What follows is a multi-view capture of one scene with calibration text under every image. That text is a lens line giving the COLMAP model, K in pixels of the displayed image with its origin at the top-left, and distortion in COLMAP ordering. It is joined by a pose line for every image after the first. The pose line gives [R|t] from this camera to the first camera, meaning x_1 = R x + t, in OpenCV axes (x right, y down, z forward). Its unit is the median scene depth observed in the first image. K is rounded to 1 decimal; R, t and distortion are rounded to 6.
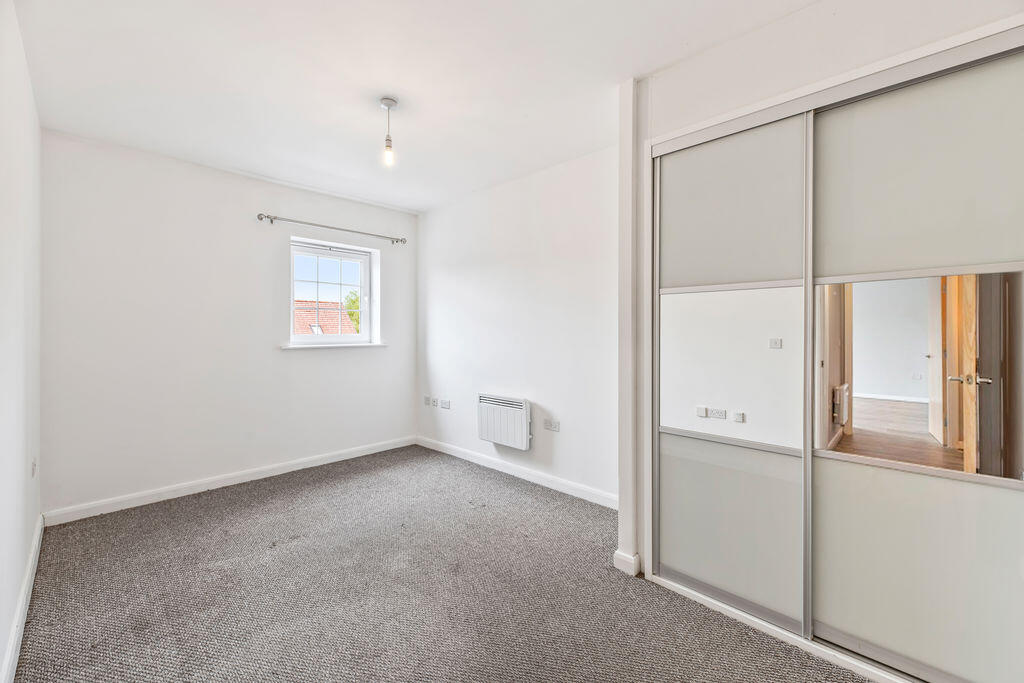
lens RADIAL K [[408.9, 0, 512.2], [0, 408.9, 335.7], [0, 0, 1]] dist [0.000479, 0.000120]
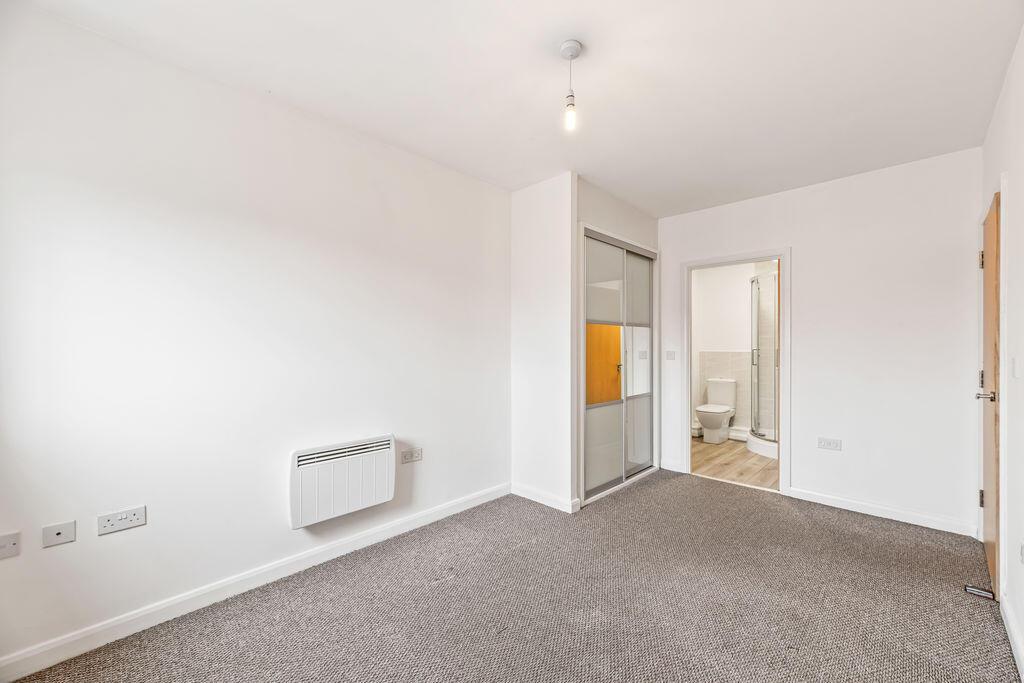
lens RADIAL K [[404.9, 0, 511.9], [0, 404.9, 350.4], [0, 0, 1]] dist [0.000837, 0.000112]
pose [[-0.007605, -0.005190, 0.999958, -0.739591], [0.003401, 0.999981, 0.005216, -0.006351], [-0.999965, 0.003440, -0.007587, 0.782262]]
